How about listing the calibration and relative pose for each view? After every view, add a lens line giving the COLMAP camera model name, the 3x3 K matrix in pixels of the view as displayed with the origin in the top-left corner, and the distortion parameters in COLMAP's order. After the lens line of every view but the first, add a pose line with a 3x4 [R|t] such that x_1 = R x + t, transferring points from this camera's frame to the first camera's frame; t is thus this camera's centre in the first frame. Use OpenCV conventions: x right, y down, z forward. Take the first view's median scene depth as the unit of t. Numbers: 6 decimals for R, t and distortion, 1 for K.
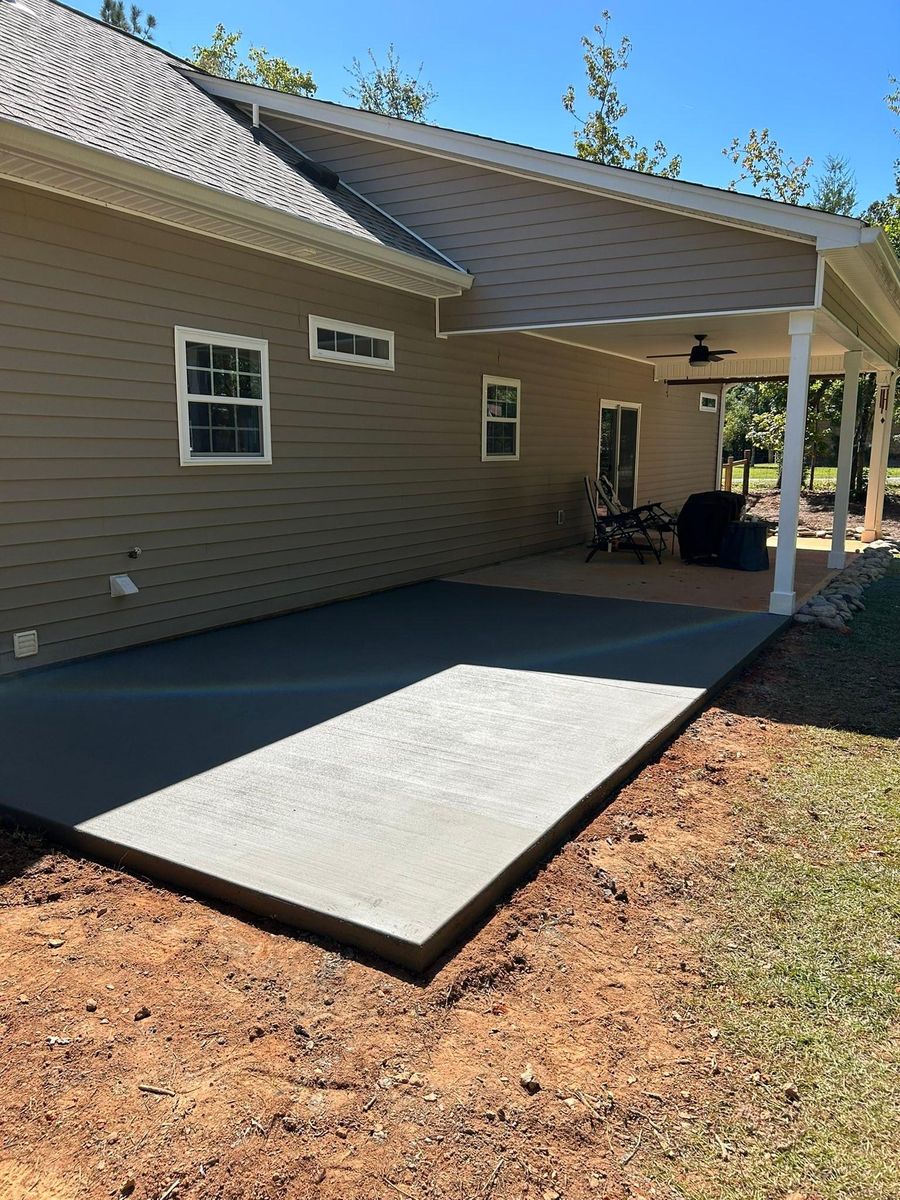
lens RADIAL K [[903.4, 0, 450.0], [0, 903.4, 600.0], [0, 0, 1]] dist [0.037263, -0.007214]
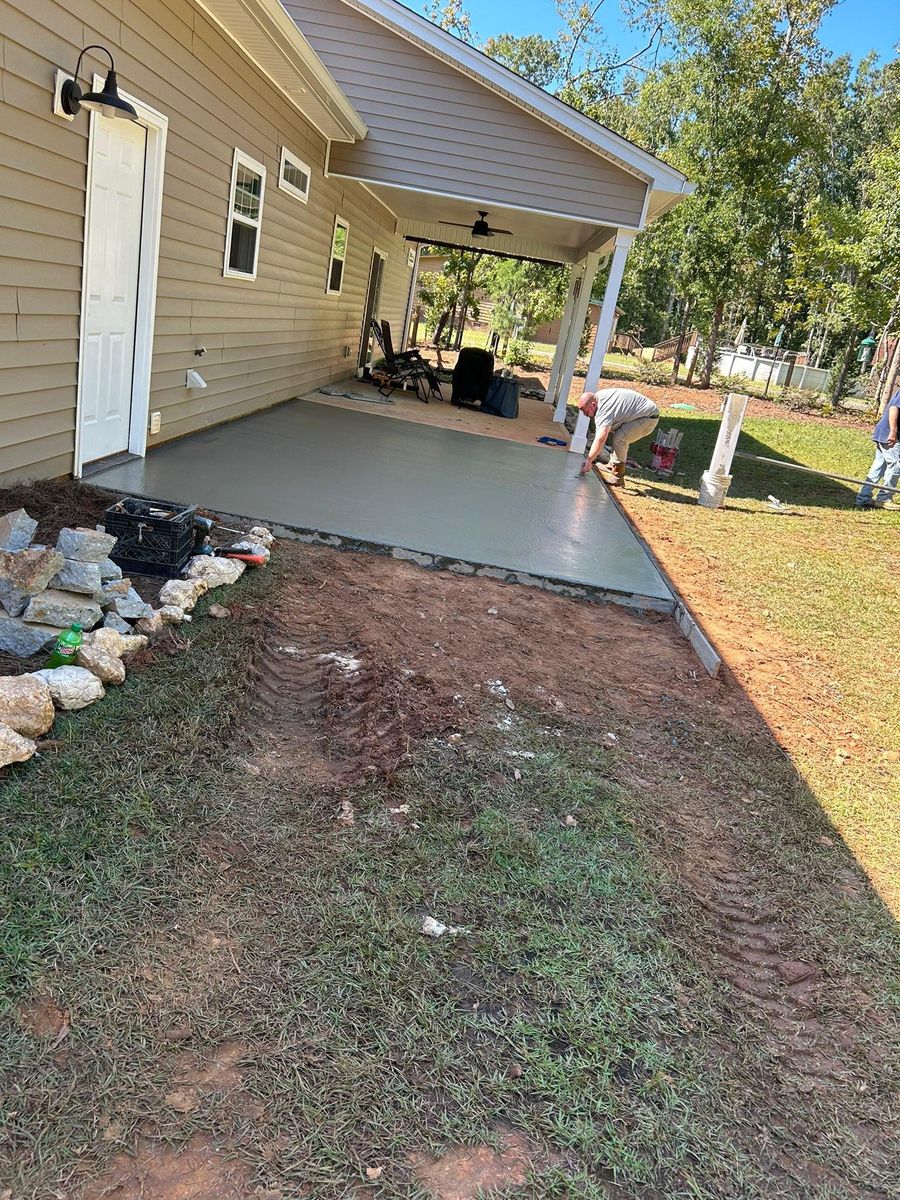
lens RADIAL K [[903.4, 0, 450.0], [0, 903.4, 600.0], [0, 0, 1]] dist [0.037263, -0.007214]
pose [[0.883285, 0.010474, 0.468719, -0.419306], [-0.095891, 0.982652, 0.158746, 0.031383], [-0.458925, -0.185165, 0.868966, -0.147278]]
